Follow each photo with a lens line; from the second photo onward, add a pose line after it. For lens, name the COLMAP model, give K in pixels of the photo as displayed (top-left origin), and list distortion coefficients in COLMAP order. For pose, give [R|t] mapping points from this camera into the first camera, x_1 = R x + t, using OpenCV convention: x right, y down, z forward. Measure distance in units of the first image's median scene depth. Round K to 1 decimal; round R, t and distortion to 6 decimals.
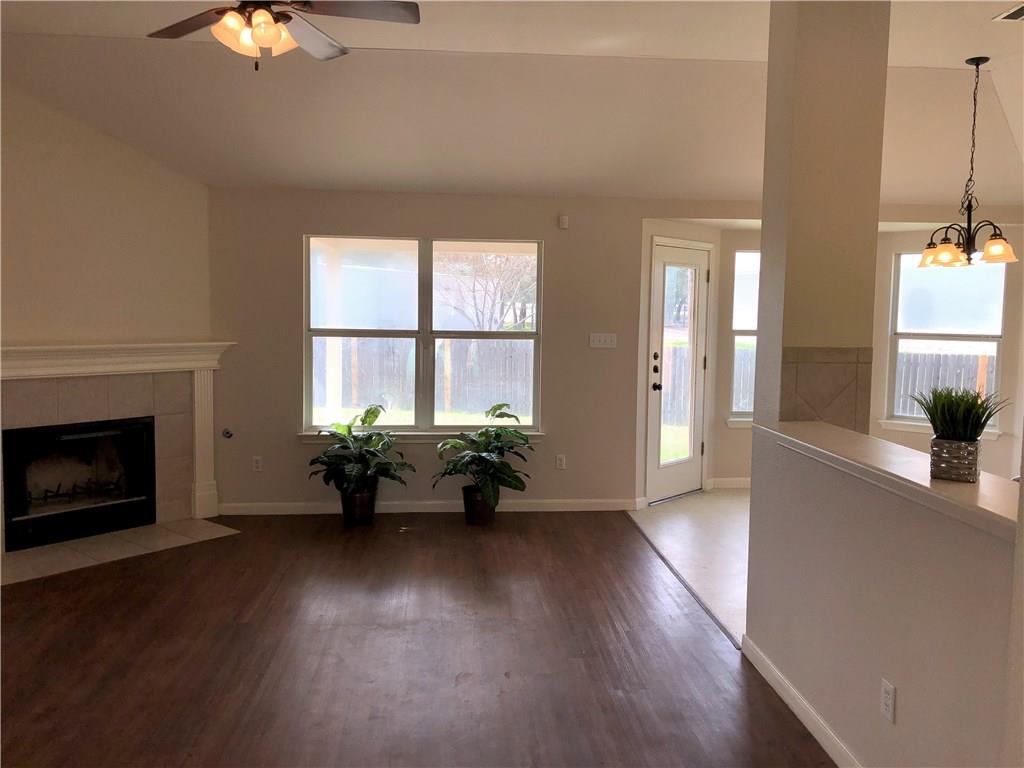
lens RADIAL K [[833.5, 0, 520.3], [0, 833.5, 382.2], [0, 0, 1]] dist [0.032020, -0.019399]
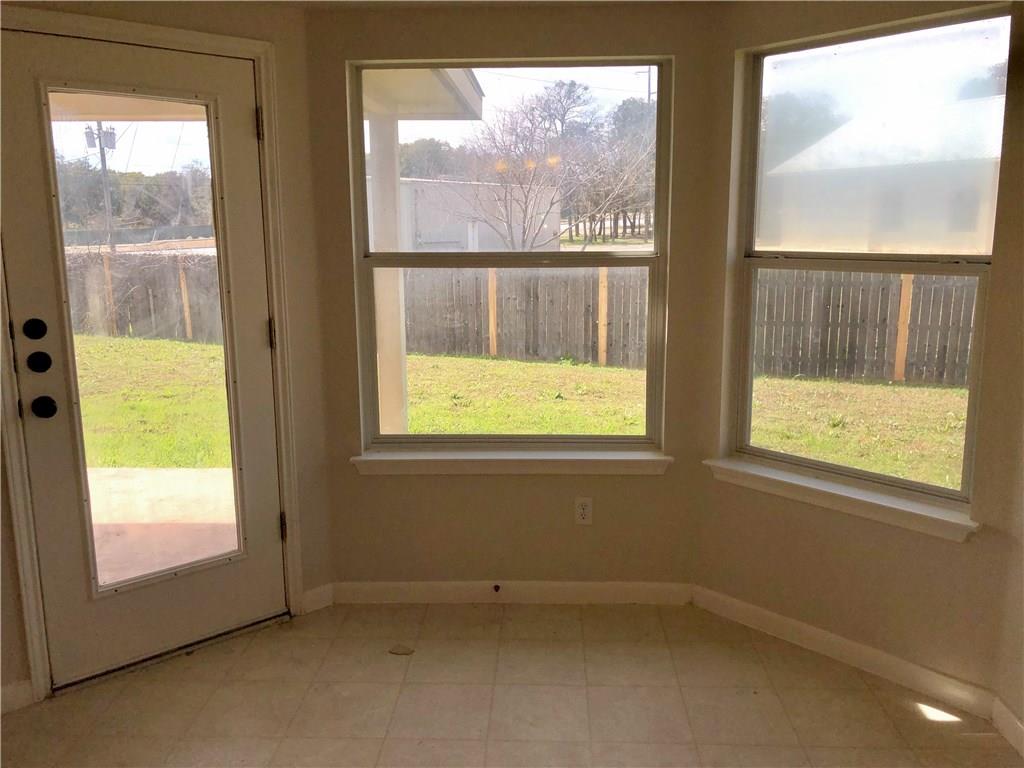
lens RADIAL K [[833.5, 0, 513.5], [0, 833.5, 377.4], [0, 0, 1]] dist [0.032020, -0.019399]
pose [[0.992621, -0.001830, -0.121248, 0.429957], [0.013192, 0.995581, 0.092975, -0.041807], [0.120542, -0.093888, 0.988258, 0.640496]]
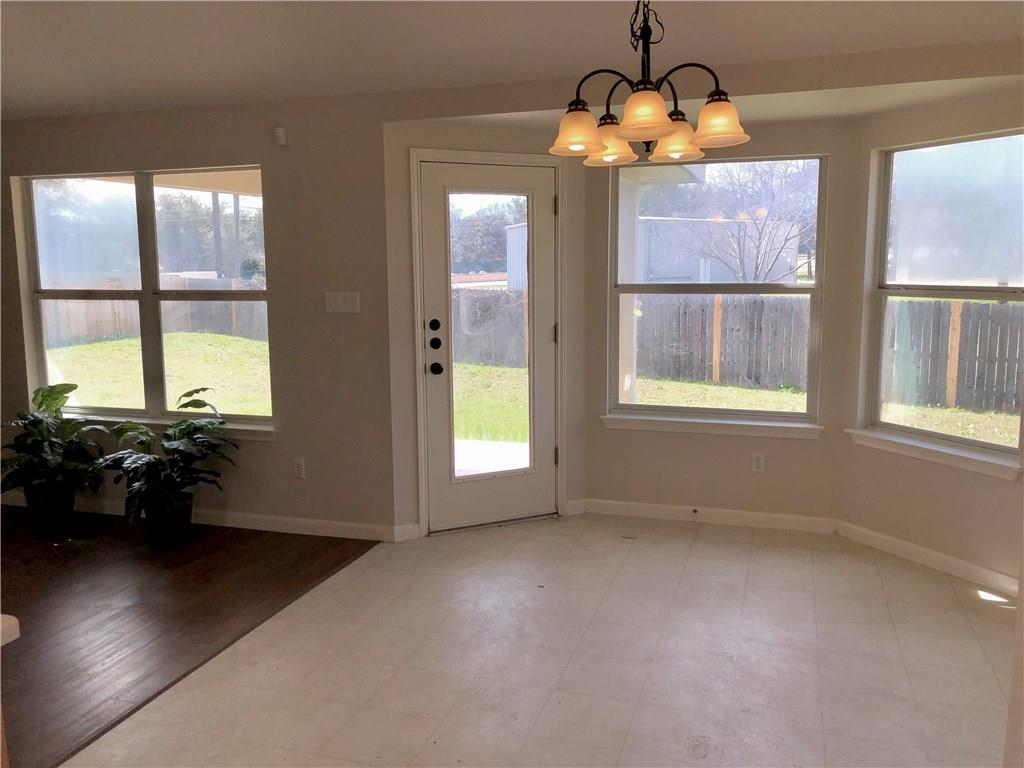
lens RADIAL K [[833.5, 0, 514.4], [0, 833.5, 375.9], [0, 0, 1]] dist [0.032020, -0.019399]
pose [[0.924172, 0.028216, -0.380933, 0.490514], [-0.009957, 0.998709, 0.049816, -0.023535], [0.381846, -0.042246, 0.923260, 0.381831]]
